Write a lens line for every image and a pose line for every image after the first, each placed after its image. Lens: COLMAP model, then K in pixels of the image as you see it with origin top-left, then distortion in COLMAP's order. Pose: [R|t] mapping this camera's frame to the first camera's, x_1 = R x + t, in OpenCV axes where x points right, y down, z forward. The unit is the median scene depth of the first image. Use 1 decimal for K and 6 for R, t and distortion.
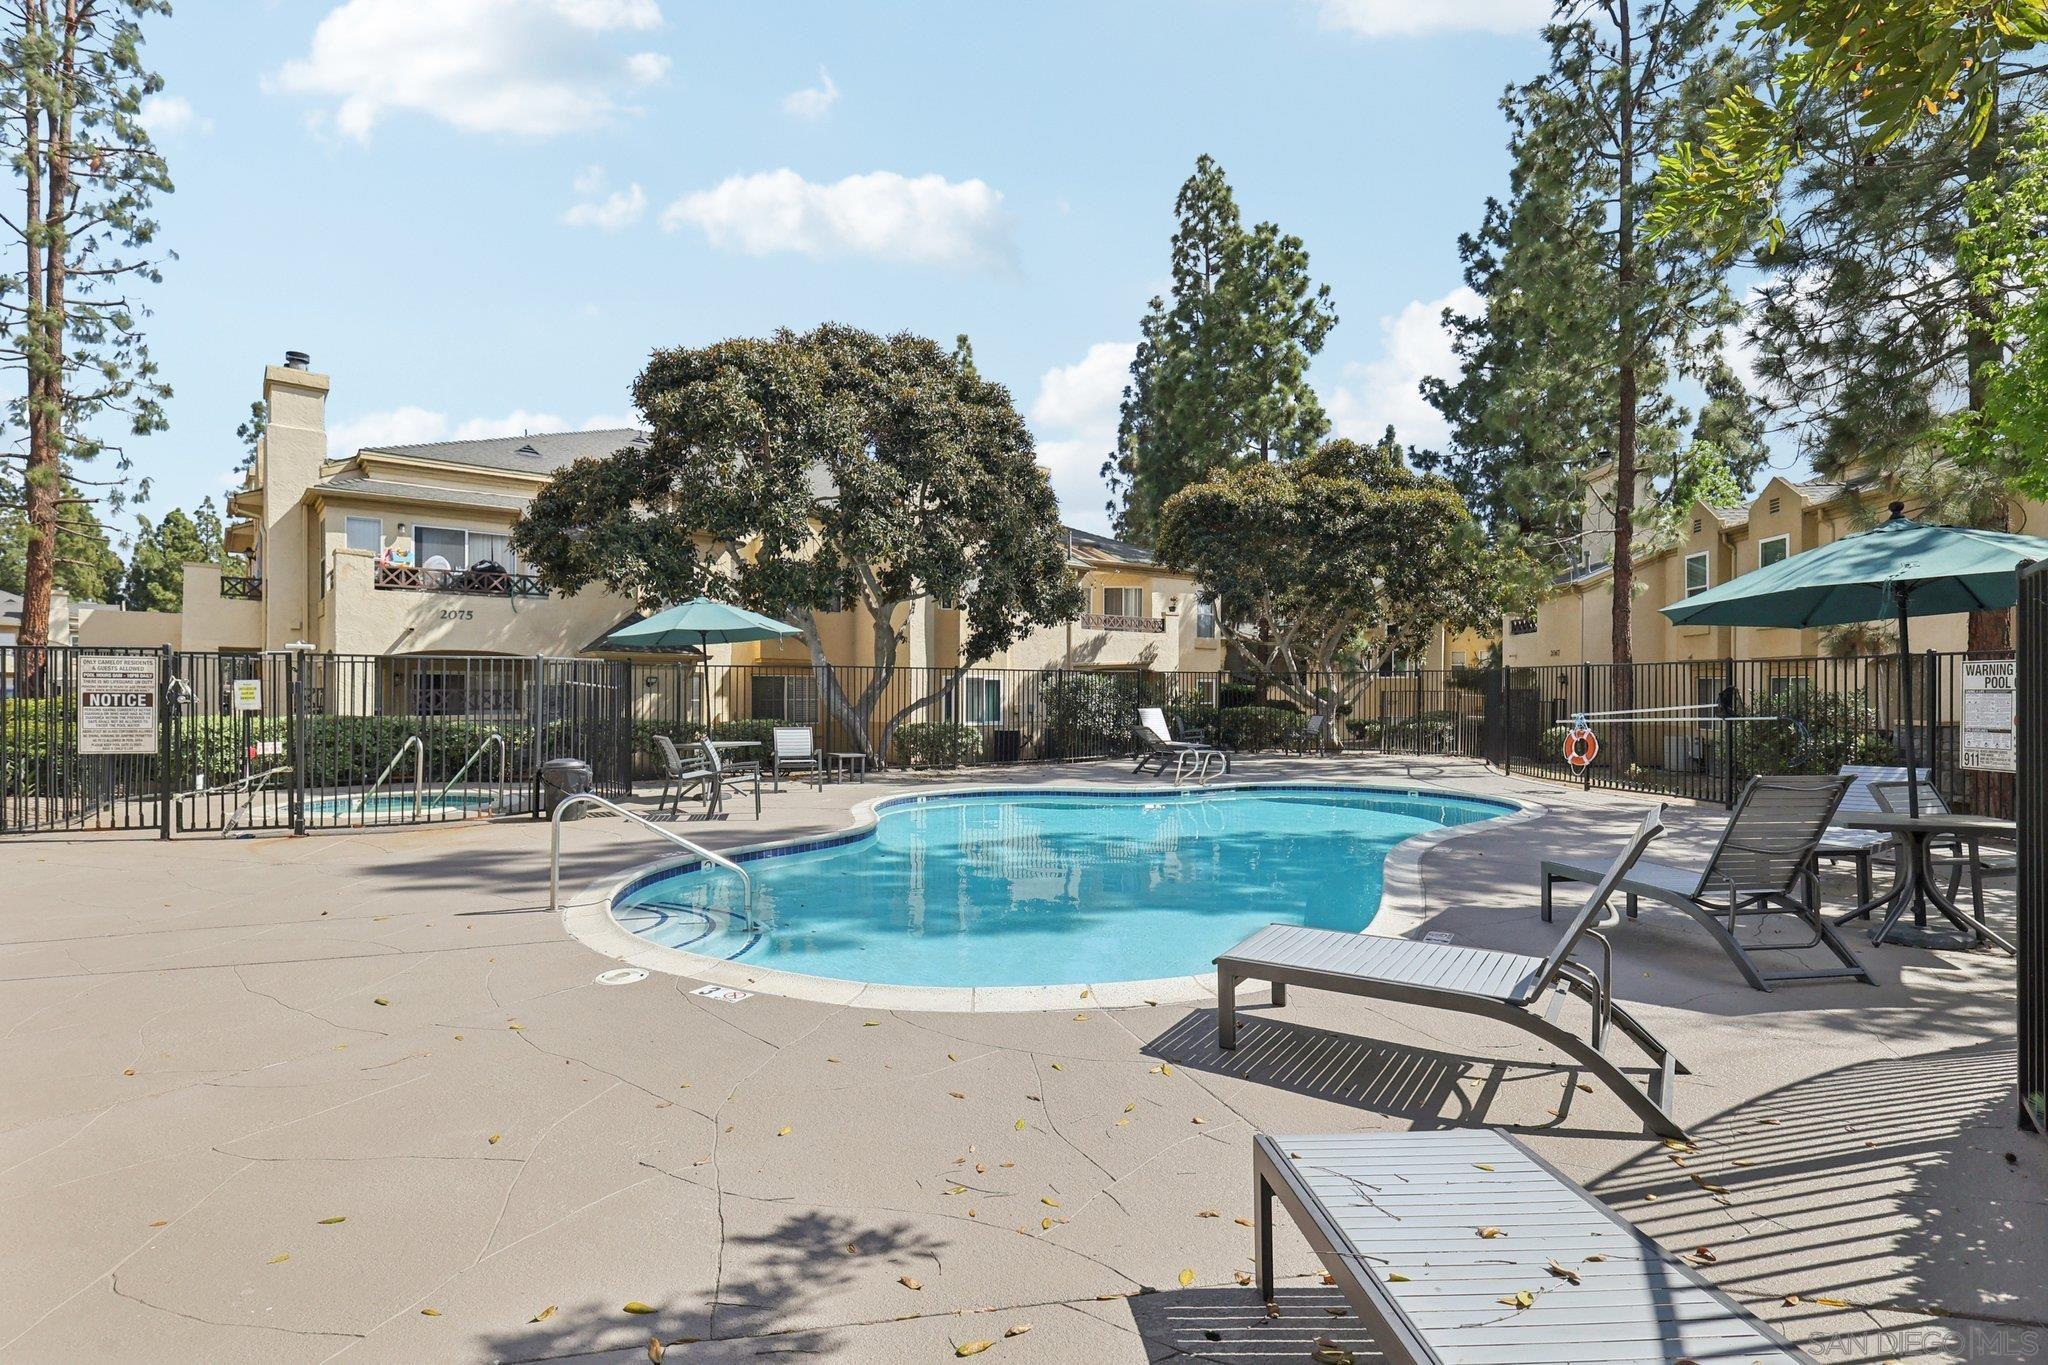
lens RADIAL K [[1014.2, 0, 1024.0], [0, 1014.2, 682.5], [0, 0, 1]] dist [-0.001253, -0.000236]
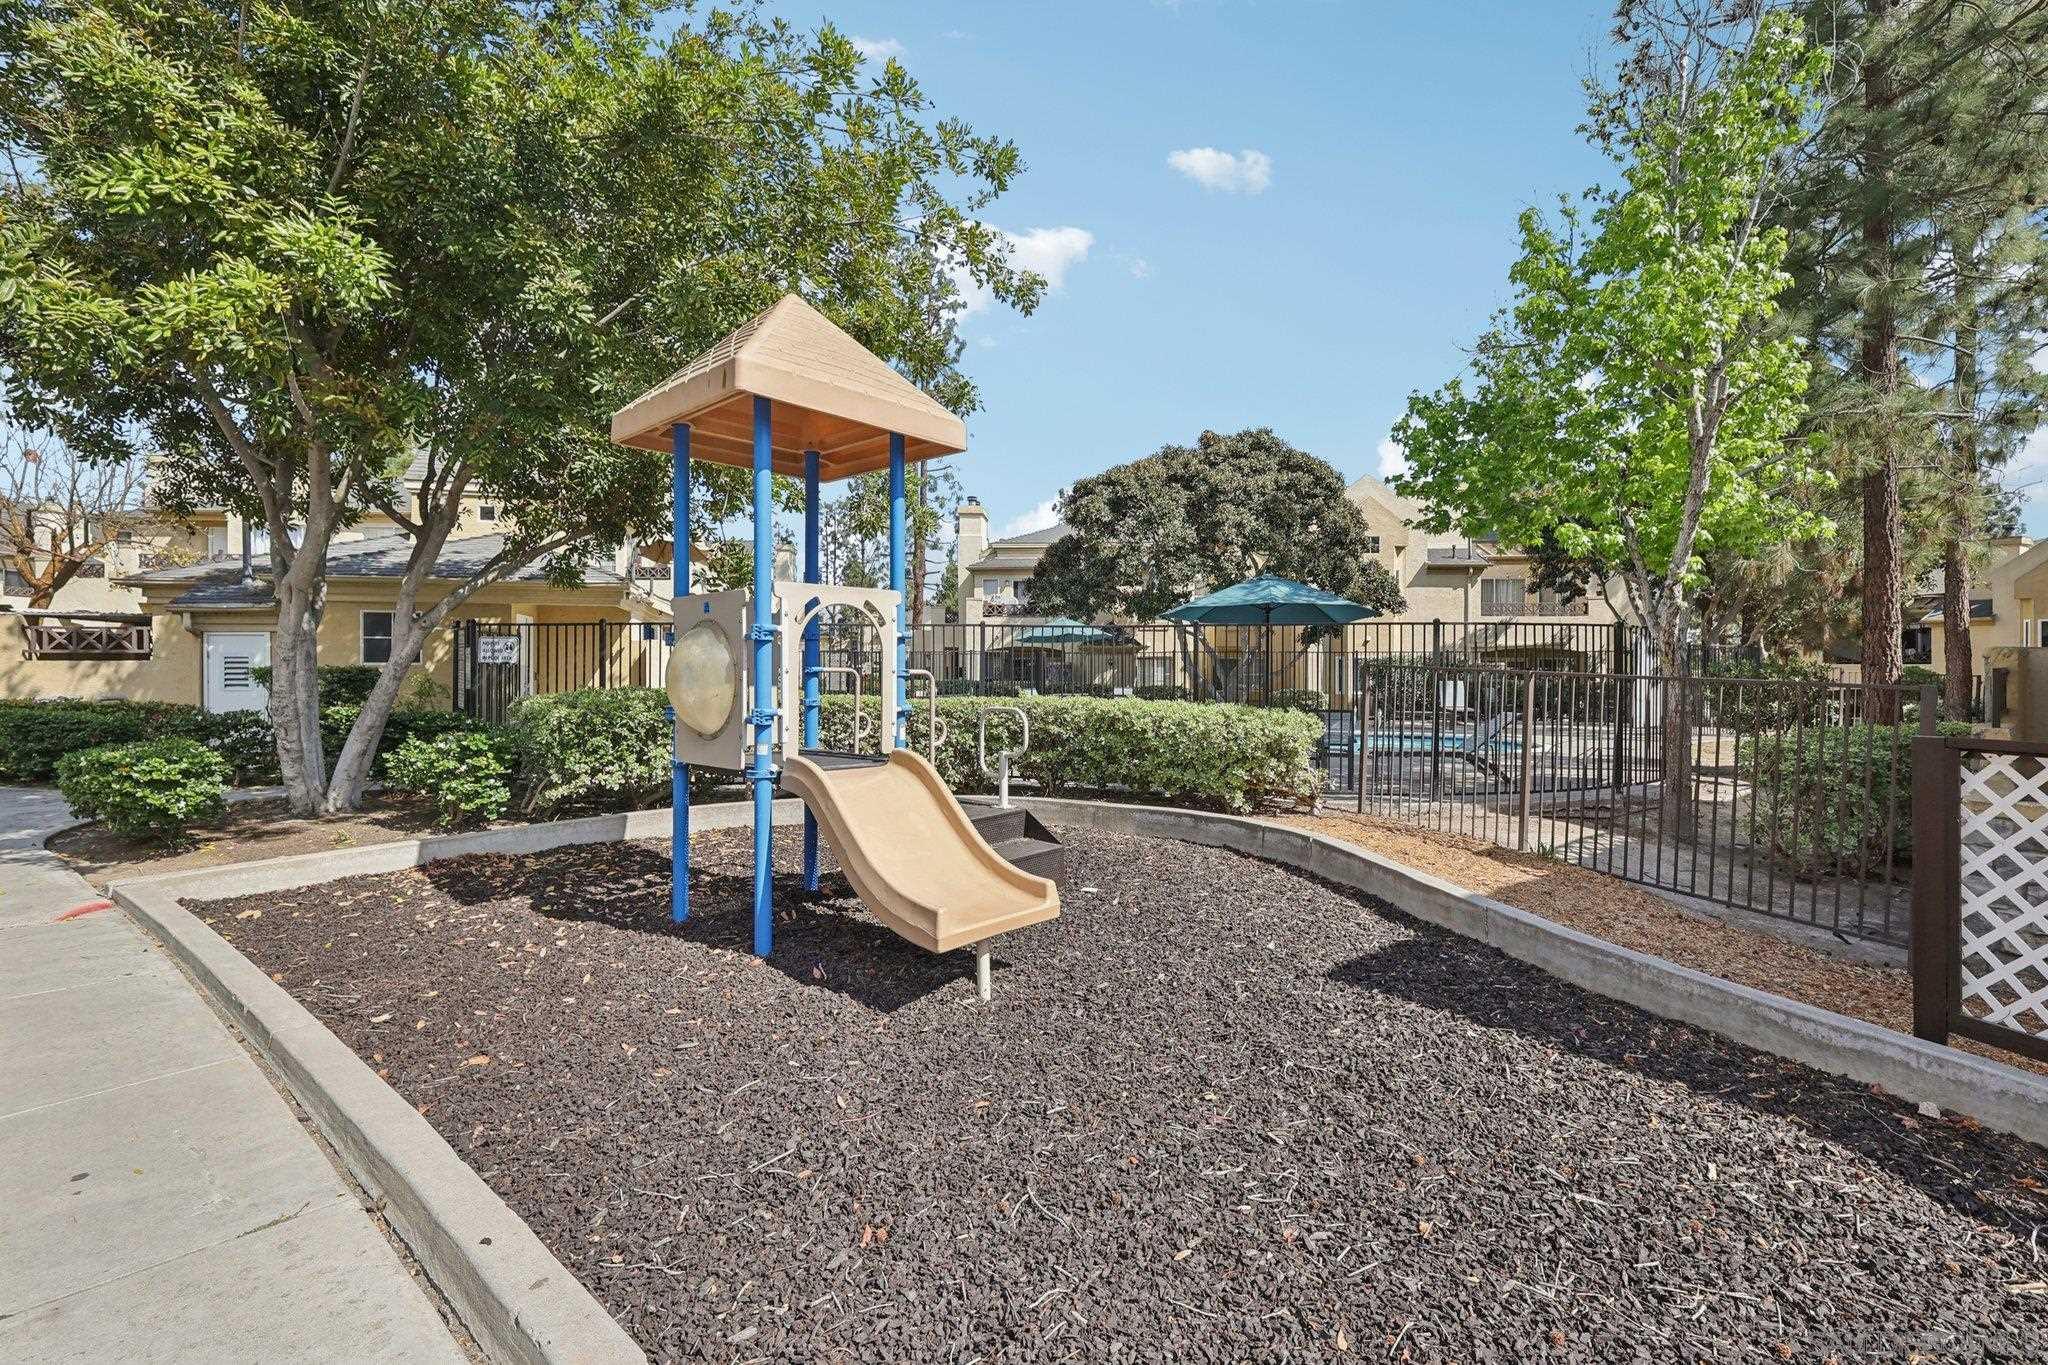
lens RADIAL K [[914.8, 0, 1024.0], [0, 914.8, 682.5], [0, 0, 1]] dist [0.000265, 0.000012]
pose [[0.710996, 0.012659, -0.703082, 0.705248], [0.004067, 0.999747, 0.022113, -0.002846], [0.703184, -0.018582, 0.710765, -0.233438]]
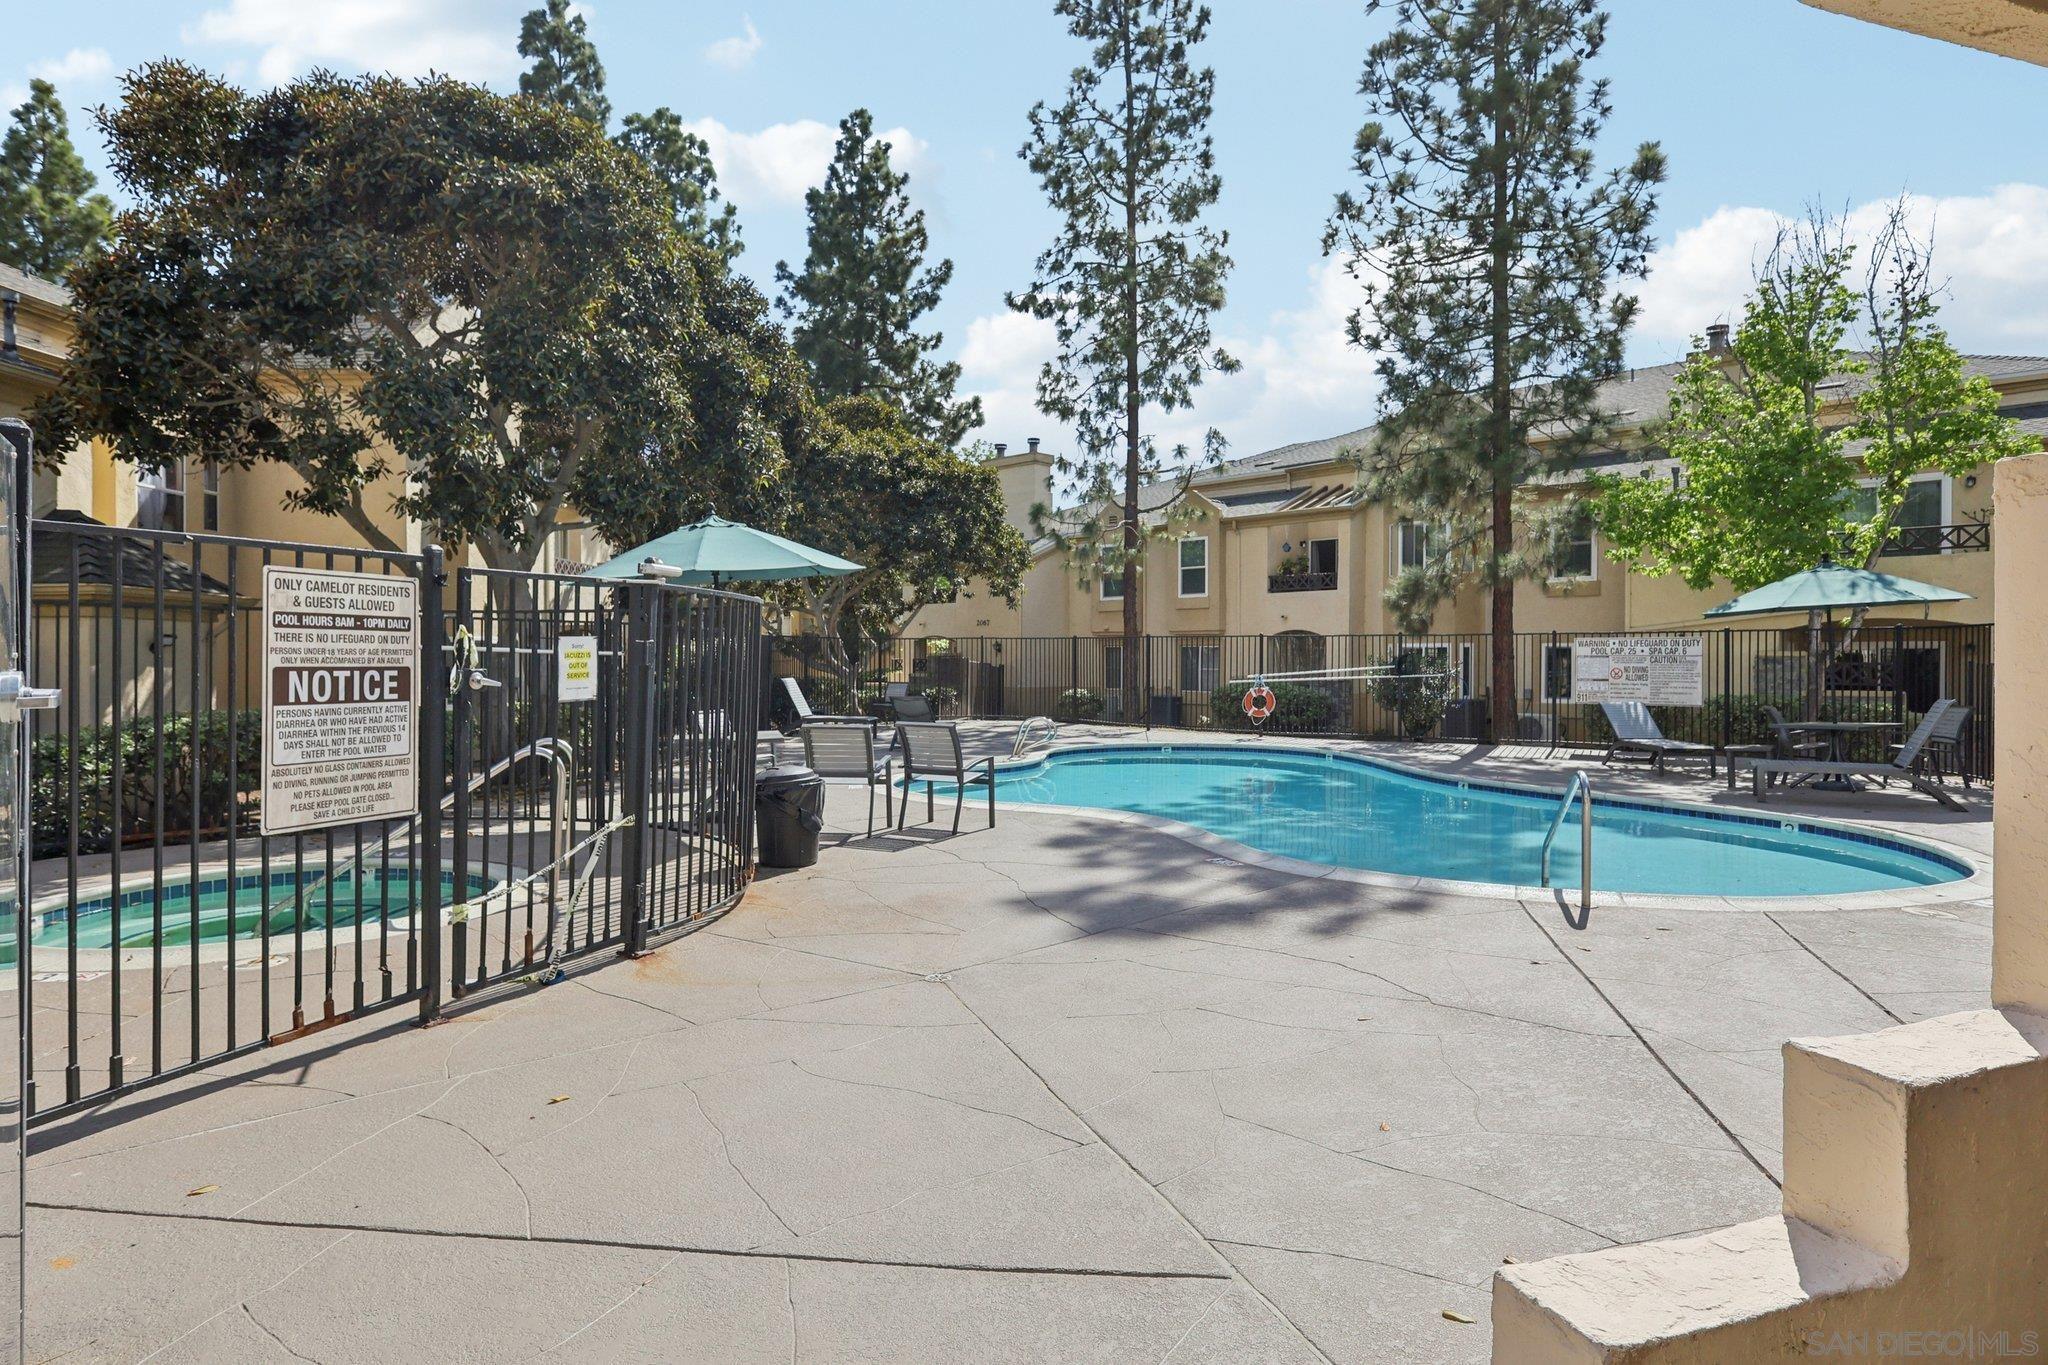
lens RADIAL K [[1123.4, 0, 1024.0], [0, 1123.4, 682.5], [0, 0, 1]] dist [0.000838, 0.000107]
pose [[0.629958, -0.020289, 0.776364, -0.766021], [-0.000657, 0.999644, 0.026657, 0.003228], [-0.776629, -0.017303, 0.629721, 0.382431]]
